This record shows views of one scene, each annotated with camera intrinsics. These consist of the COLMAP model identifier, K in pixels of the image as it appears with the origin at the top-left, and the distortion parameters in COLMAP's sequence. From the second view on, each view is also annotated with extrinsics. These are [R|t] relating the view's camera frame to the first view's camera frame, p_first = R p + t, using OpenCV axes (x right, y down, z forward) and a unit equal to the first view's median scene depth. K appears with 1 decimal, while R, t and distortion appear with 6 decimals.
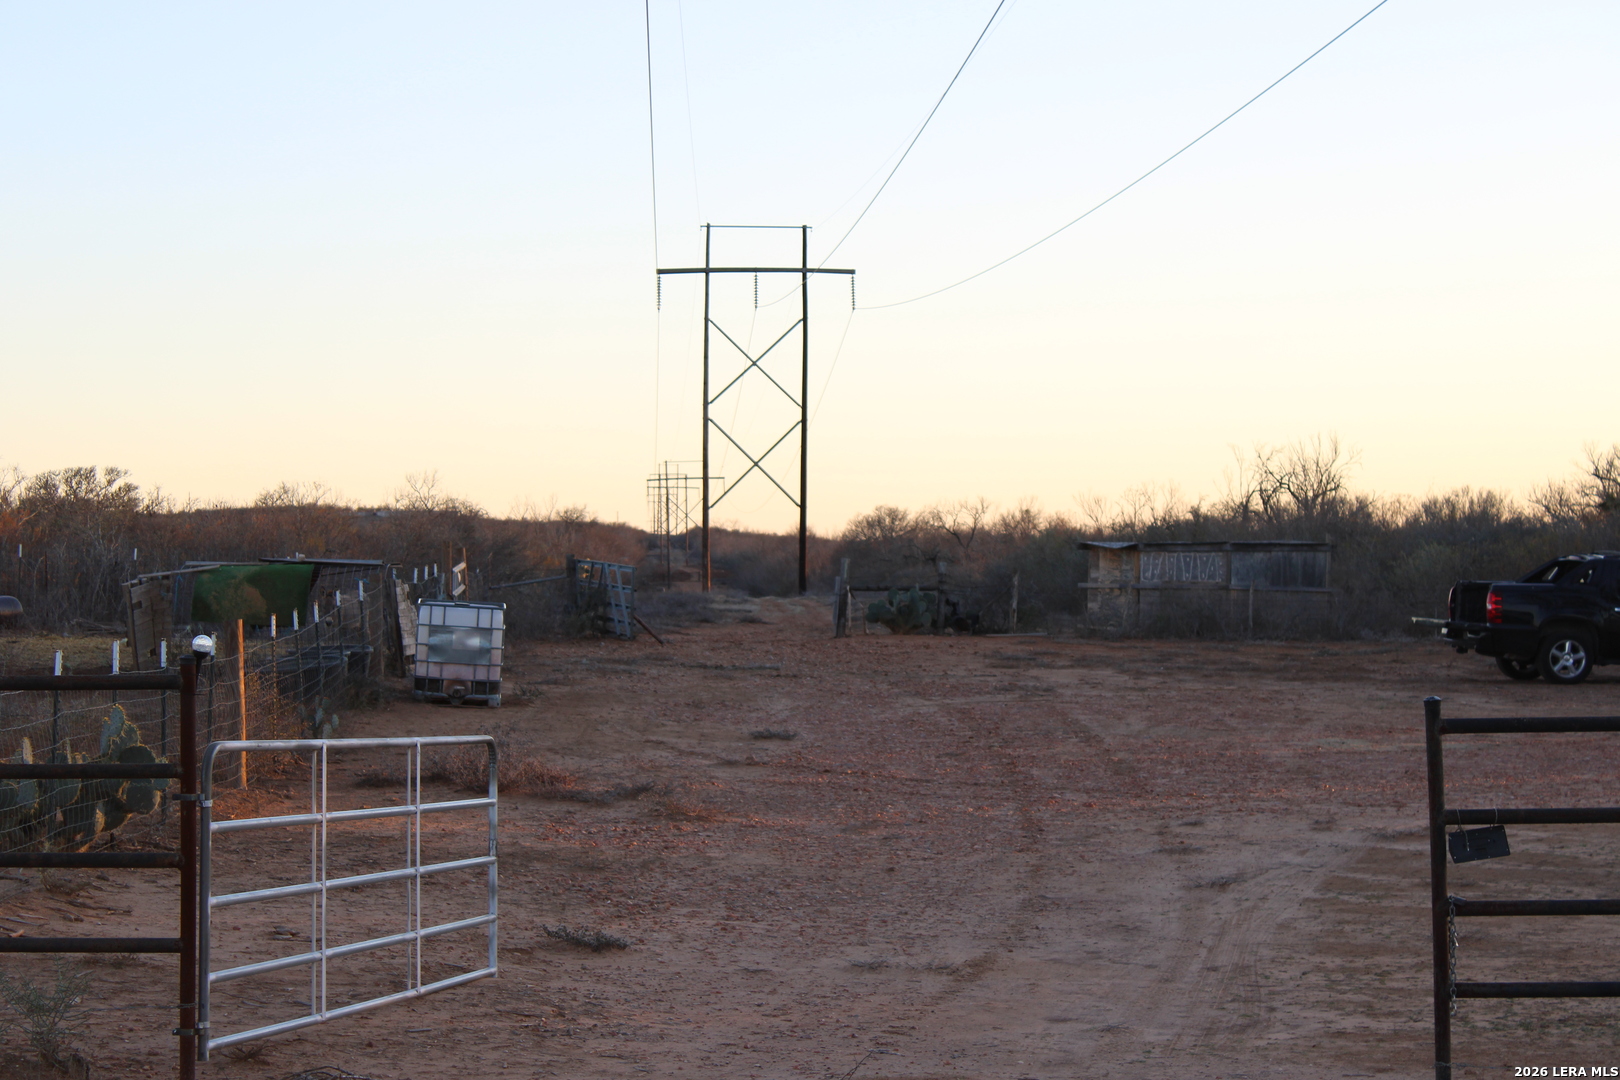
lens RADIAL K [[4146.4, 0, 810.0], [0, 4146.4, 539.8], [0, 0, 1]] dist [0.053547, 0.000000]
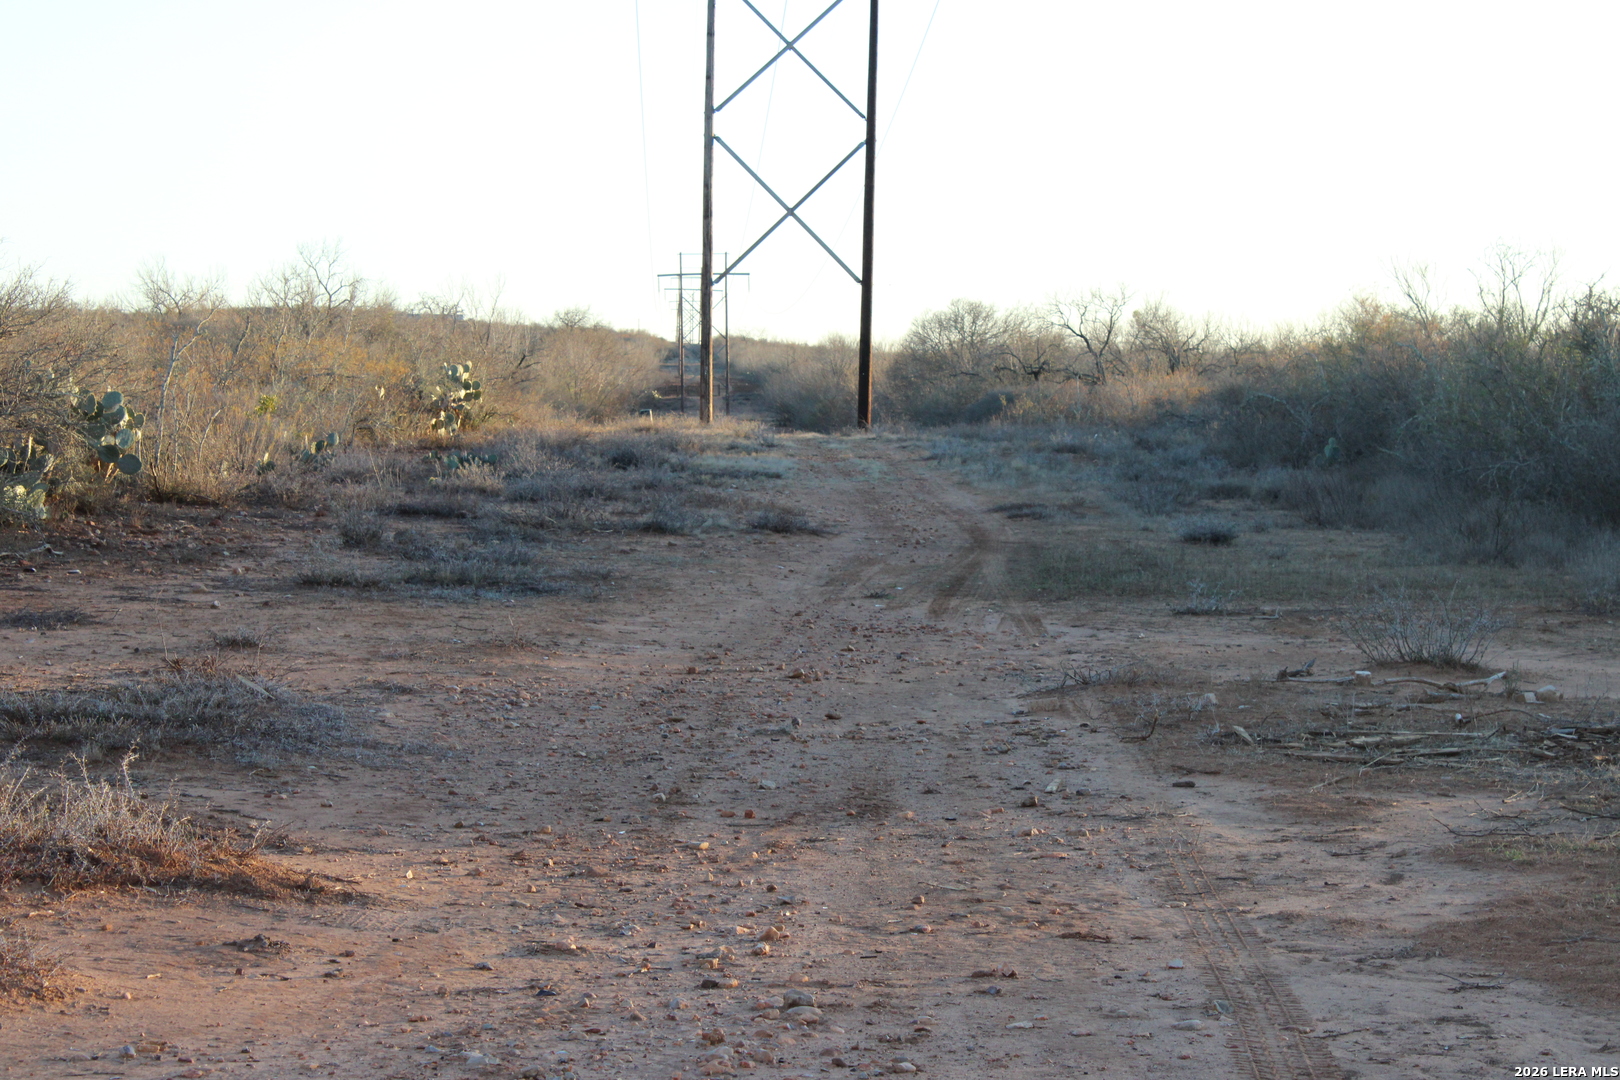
lens RADIAL K [[4146.4, 0, 810.0], [0, 4146.4, 539.8], [0, 0, 1]] dist [0.053547, 0.000000]
pose [[0.999864, 0.015248, -0.006329, -0.003757], [-0.014950, 0.998889, 0.044701, 0.001797], [0.007004, -0.044600, 0.998980, 0.268261]]
